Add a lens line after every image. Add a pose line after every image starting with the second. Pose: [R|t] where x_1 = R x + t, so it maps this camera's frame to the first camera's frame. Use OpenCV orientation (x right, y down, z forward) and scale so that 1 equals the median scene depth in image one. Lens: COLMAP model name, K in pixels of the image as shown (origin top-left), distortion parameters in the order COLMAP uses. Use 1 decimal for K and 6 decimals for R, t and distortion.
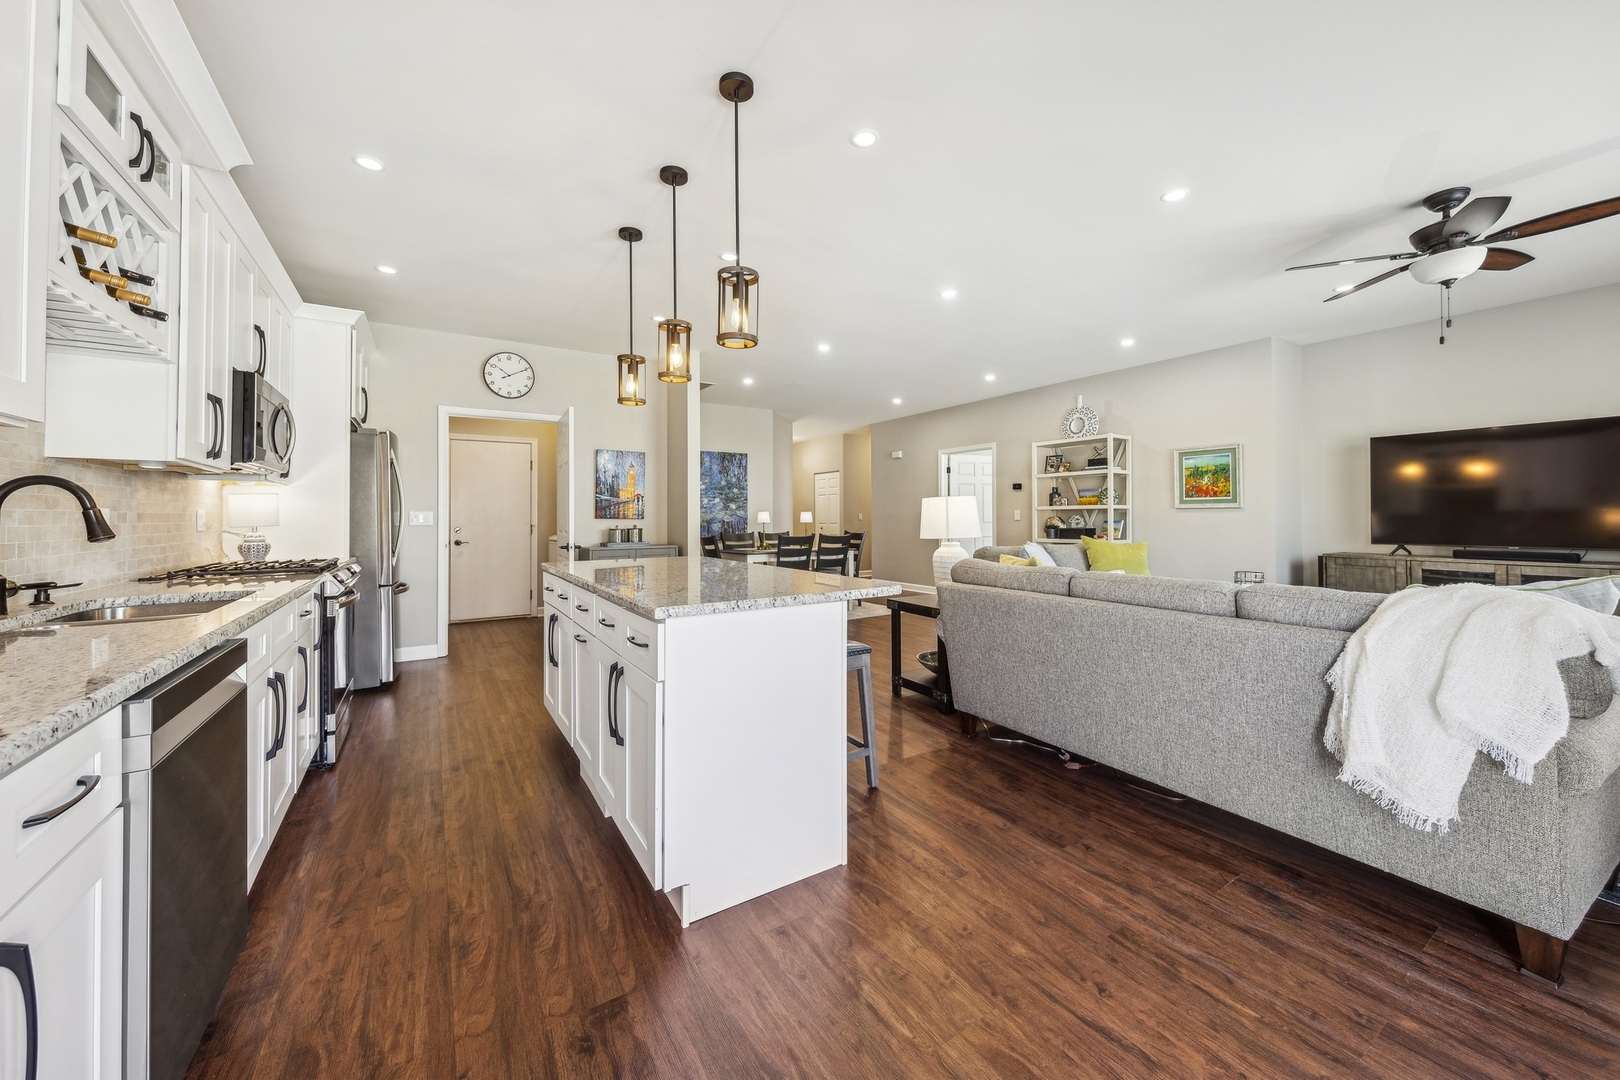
lens RADIAL K [[585.0, 0, 806.8], [0, 585.0, 508.5], [0, 0, 1]] dist [0.007039, 0.000056]
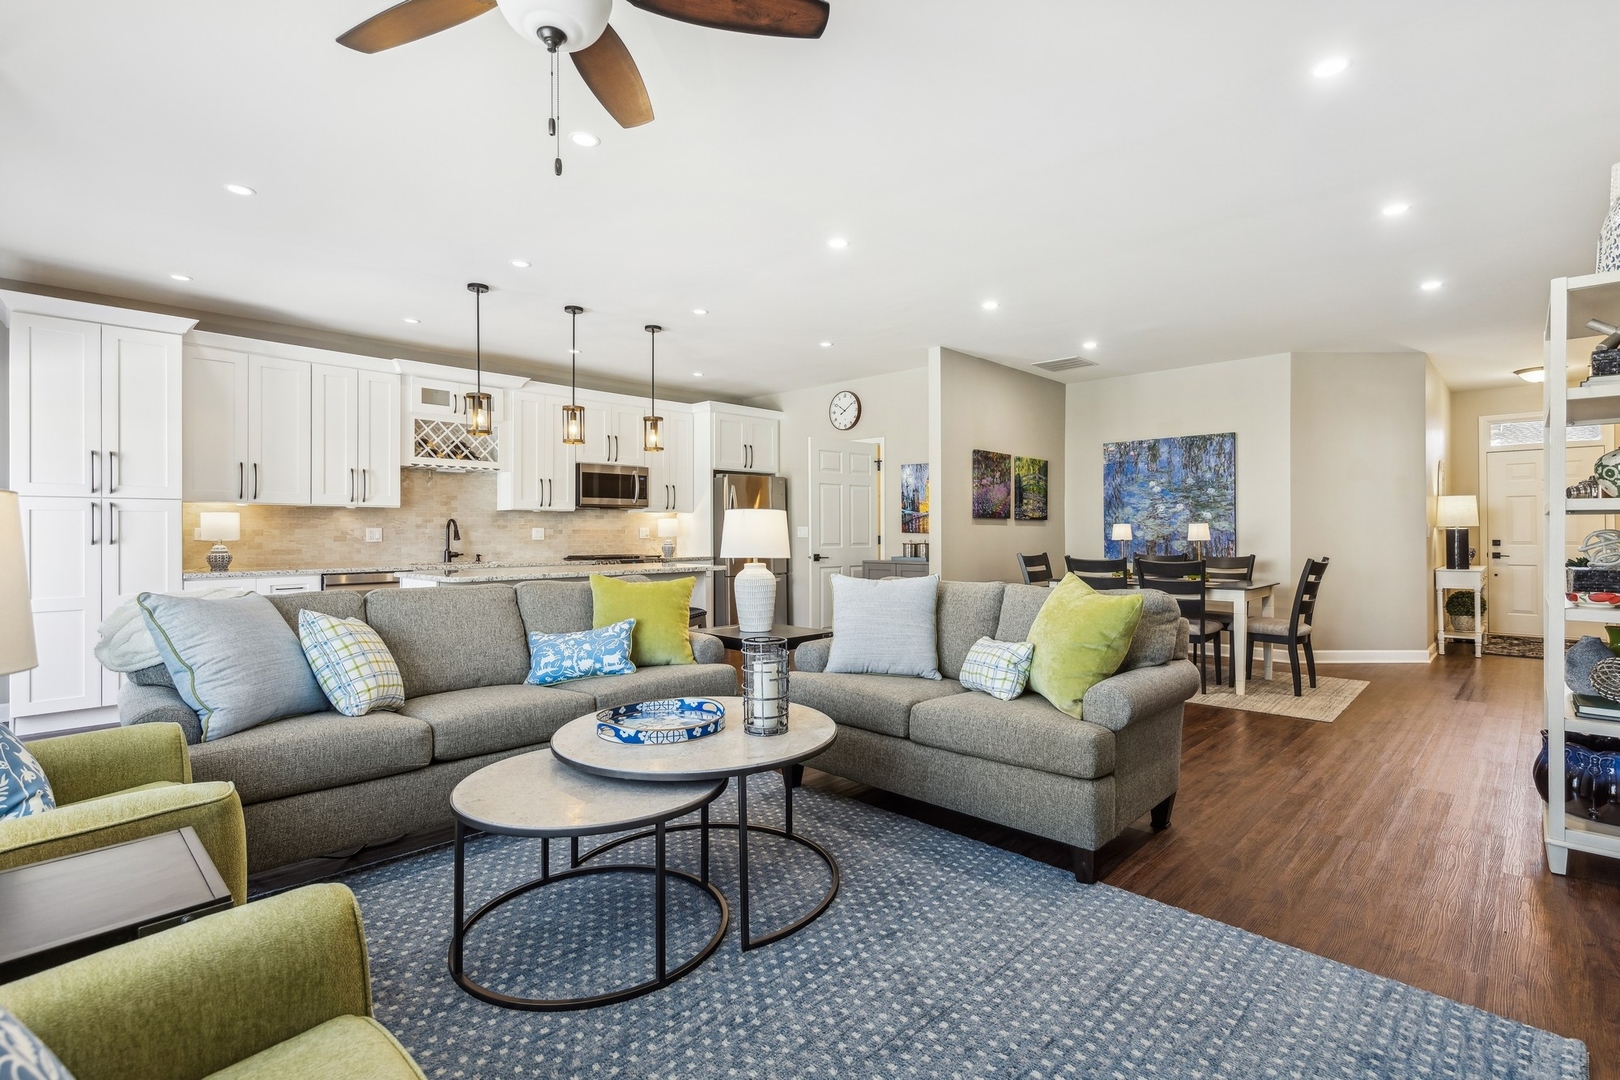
lens RADIAL K [[763.7, 0, 817.5], [0, 763.7, 531.2], [0, 0, 1]] dist [0.001824, -0.000394]
pose [[0.244967, 0.002426, -0.969528, 0.615029], [0.014625, 0.999874, 0.006197, 0.002652], [0.969421, -0.015698, 0.244901, 0.362982]]
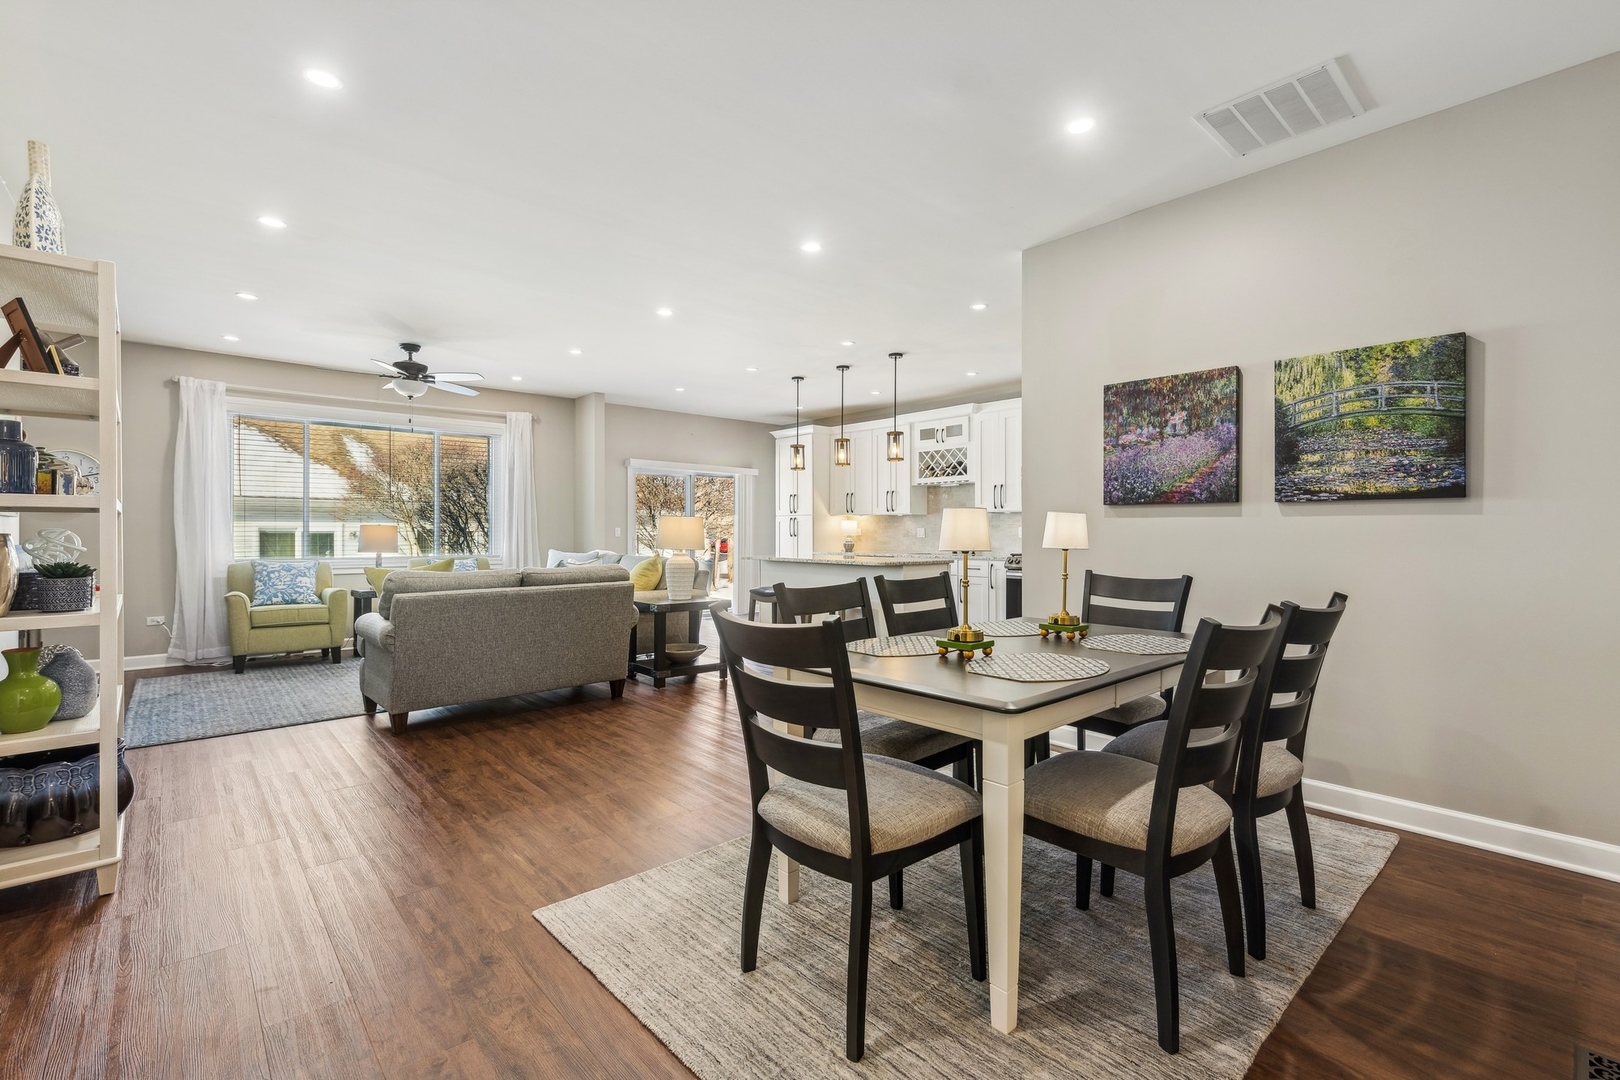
lens RADIAL K [[724.1, 0, 812.3], [0, 724.1, 531.7], [0, 0, 1]] dist [0.001952, -0.000510]
pose [[-0.986909, 0.003972, -0.161230, 0.100167], [0.006536, 0.999860, -0.015376, 0.017680], [0.161146, -0.016228, -0.986797, 1.150035]]
